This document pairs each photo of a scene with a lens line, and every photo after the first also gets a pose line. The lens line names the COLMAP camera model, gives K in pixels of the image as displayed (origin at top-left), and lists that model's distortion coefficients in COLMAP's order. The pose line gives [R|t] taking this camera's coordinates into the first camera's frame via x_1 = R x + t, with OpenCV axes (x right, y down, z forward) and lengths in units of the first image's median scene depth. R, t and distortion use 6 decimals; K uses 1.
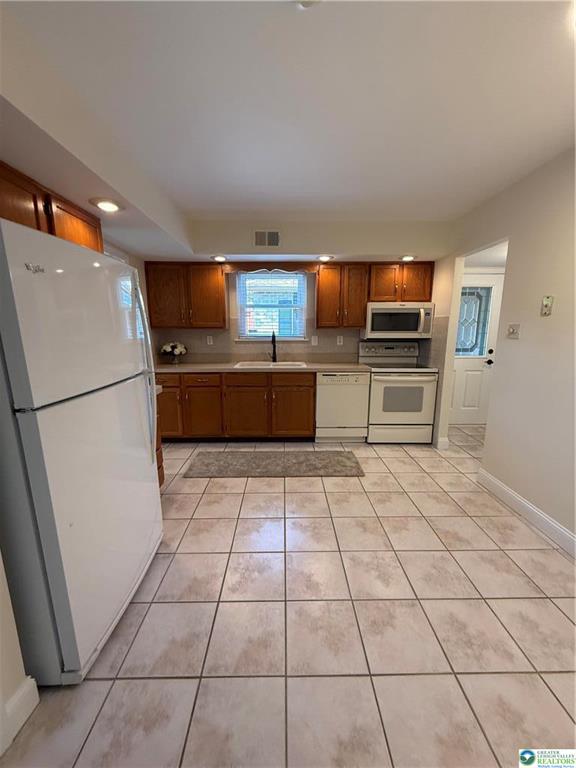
lens RADIAL K [[307.3, 0, 287.0], [0, 307.3, 381.7], [0, 0, 1]] dist [0.001284, 0.000883]
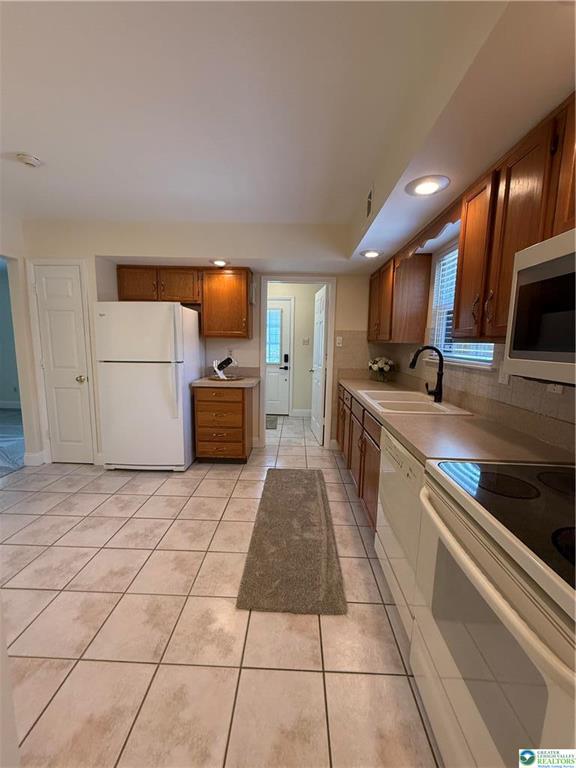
lens RADIAL K [[307.3, 0, 286.7], [0, 307.3, 382.9], [0, 0, 1]] dist [0.001284, 0.000883]
pose [[-0.052537, 0.134322, -0.989544, 0.597708], [-0.194355, 0.970589, 0.142067, -0.140069], [0.979523, 0.199787, -0.024885, 0.836245]]
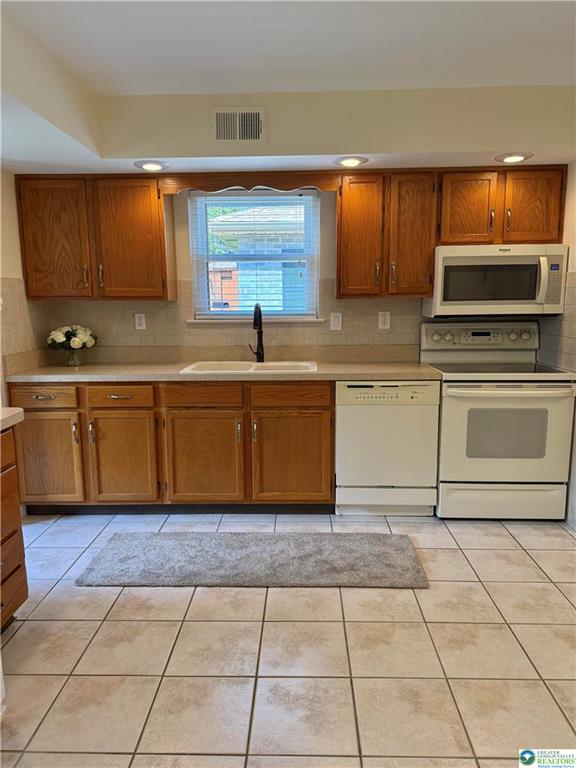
lens RADIAL K [[546.0, 0, 287.9], [0, 546.0, 386.2], [0, 0, 1]] dist [0.044727, -0.049579]
pose [[0.999123, -0.001992, -0.041822, 0.052581], [0.001221, 0.999829, -0.018432, -0.004815], [0.041851, 0.018365, 0.998955, 0.069760]]
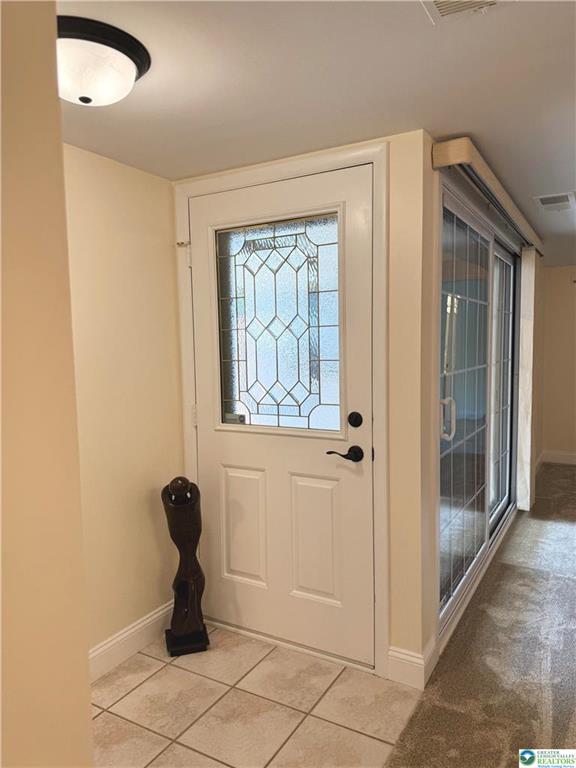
lens RADIAL K [[546.0, 0, 288.4], [0, 546.0, 385.2], [0, 0, 1]] dist [0.044727, -0.049579]
pose [[0.856290, 0.029294, -0.515665, 0.171696], [-0.077234, 0.994427, -0.071760, -0.017138], [0.510689, 0.101274, 0.853780, 0.098792]]
